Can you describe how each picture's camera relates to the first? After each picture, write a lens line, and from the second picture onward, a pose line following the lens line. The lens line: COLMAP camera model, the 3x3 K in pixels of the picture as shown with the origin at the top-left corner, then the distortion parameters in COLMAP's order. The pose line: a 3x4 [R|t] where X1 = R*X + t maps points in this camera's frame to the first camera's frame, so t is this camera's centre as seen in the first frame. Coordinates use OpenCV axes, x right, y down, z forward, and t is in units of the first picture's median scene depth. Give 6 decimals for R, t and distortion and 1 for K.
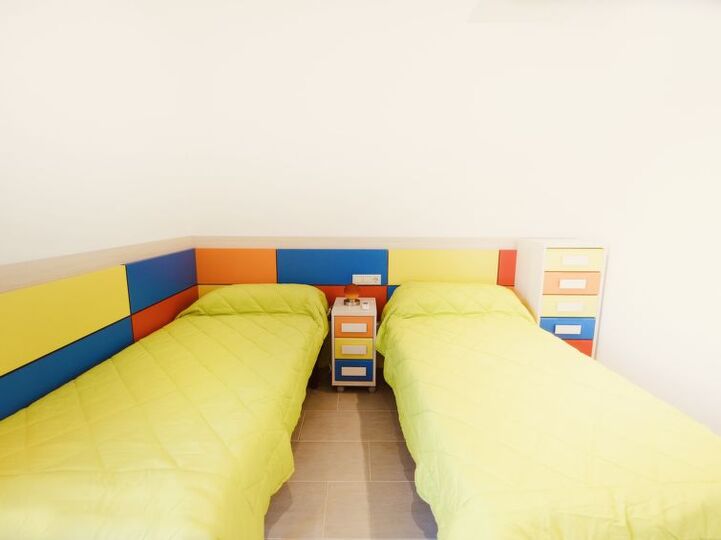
lens RADIAL K [[354.8, 0, 363.1], [0, 354.8, 269.3], [0, 0, 1]] dist [0.000842, 0.000906]
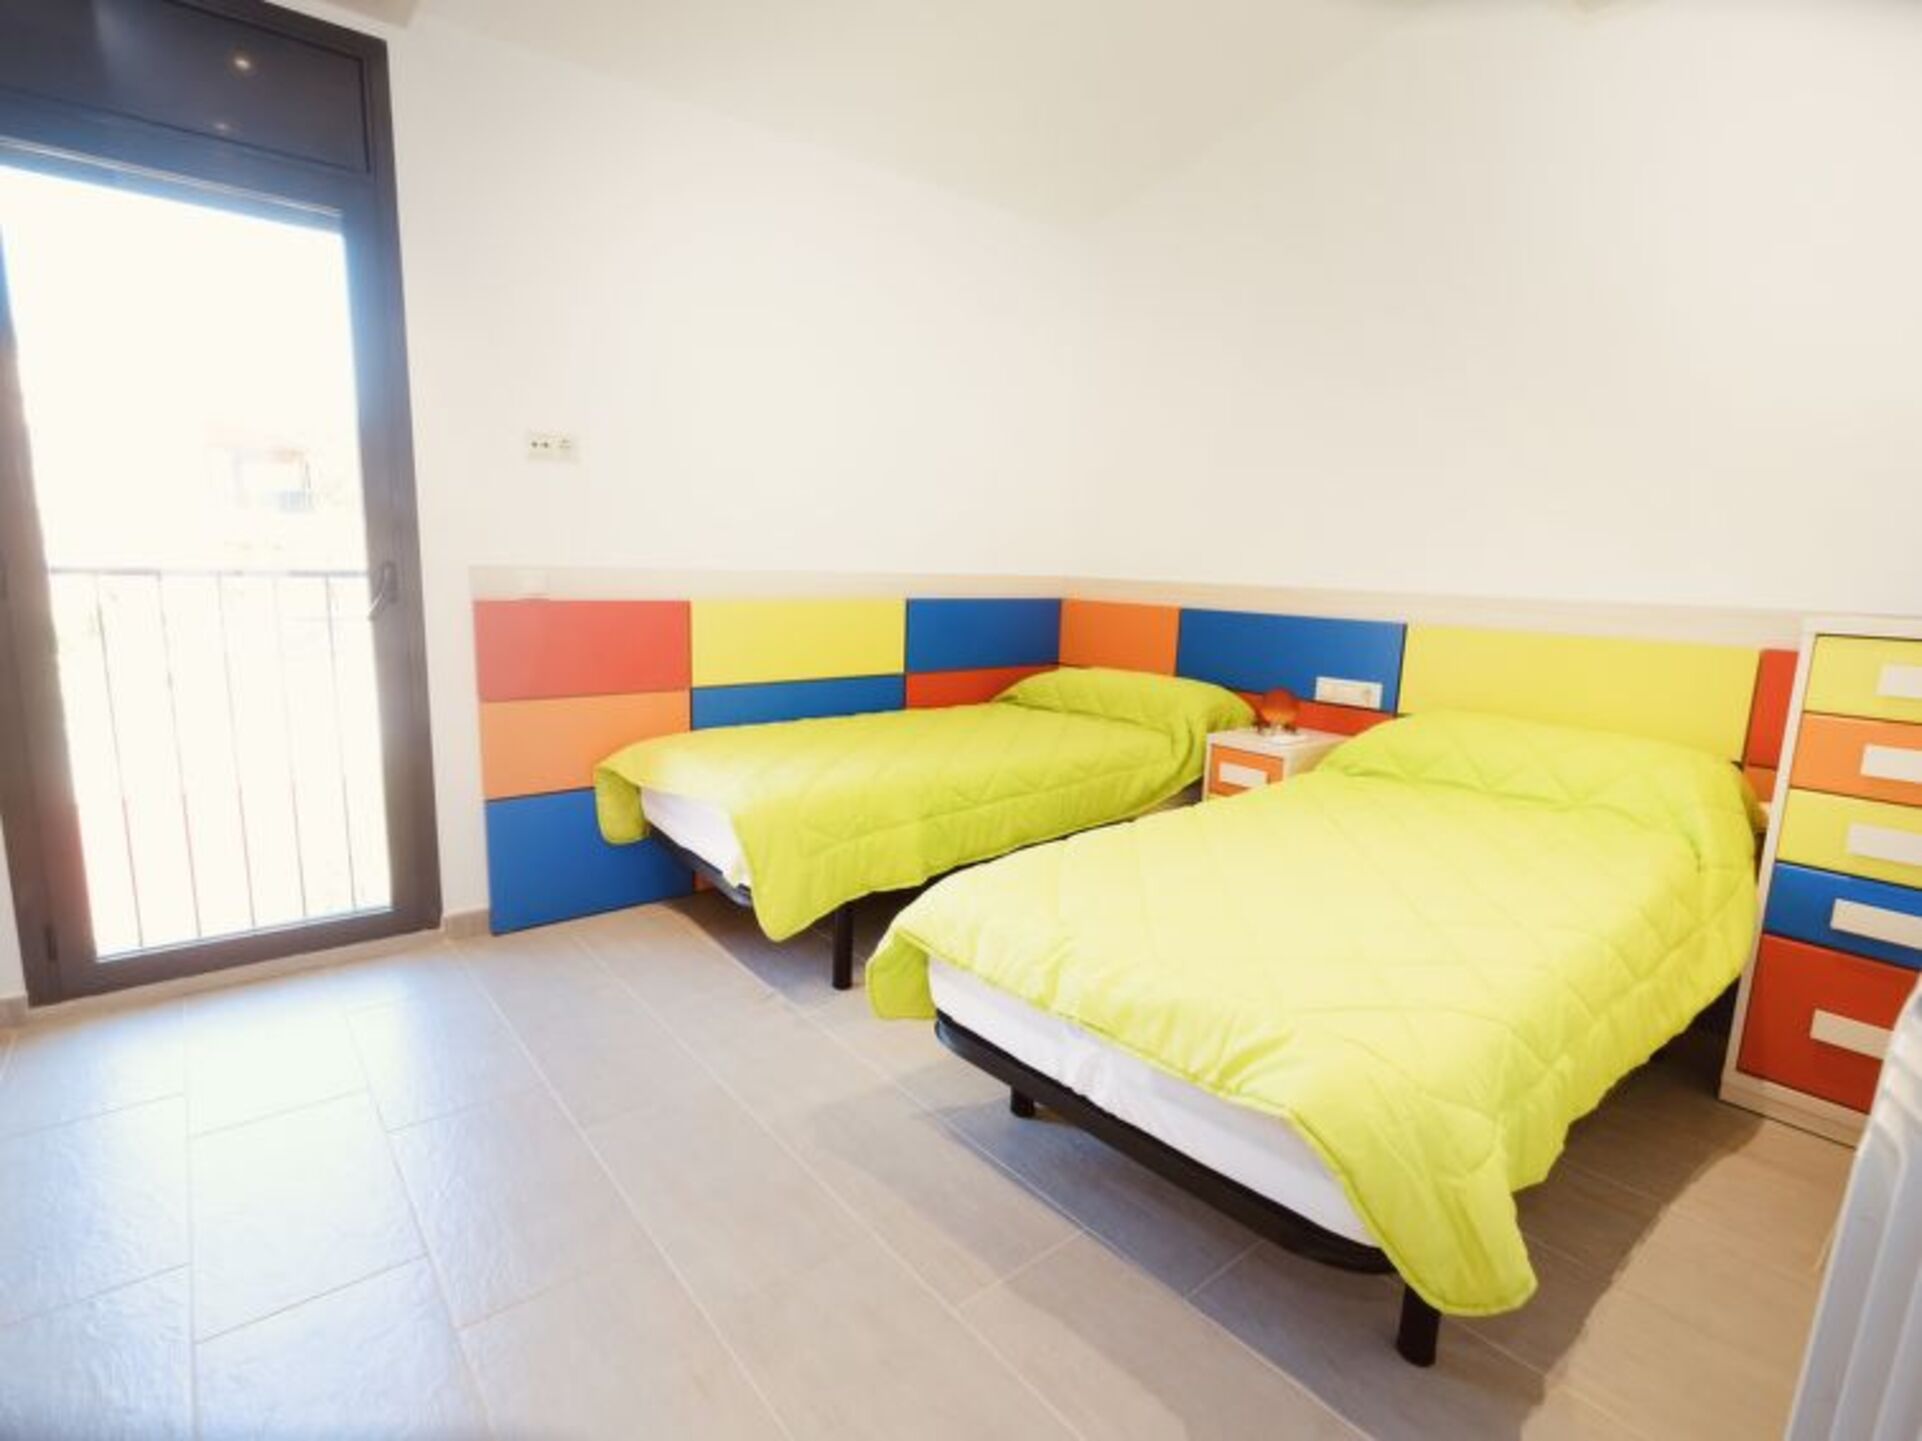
lens RADIAL K [[945.8, 0, 962.8], [0, 945.8, 724.8], [0, 0, 1]] dist [0.000842, 0.000906]
pose [[0.644712, 0.149635, -0.749637, 0.642987], [-0.156750, 0.985694, 0.061944, 0.078850], [0.748182, 0.077569, 0.658944, -0.085221]]
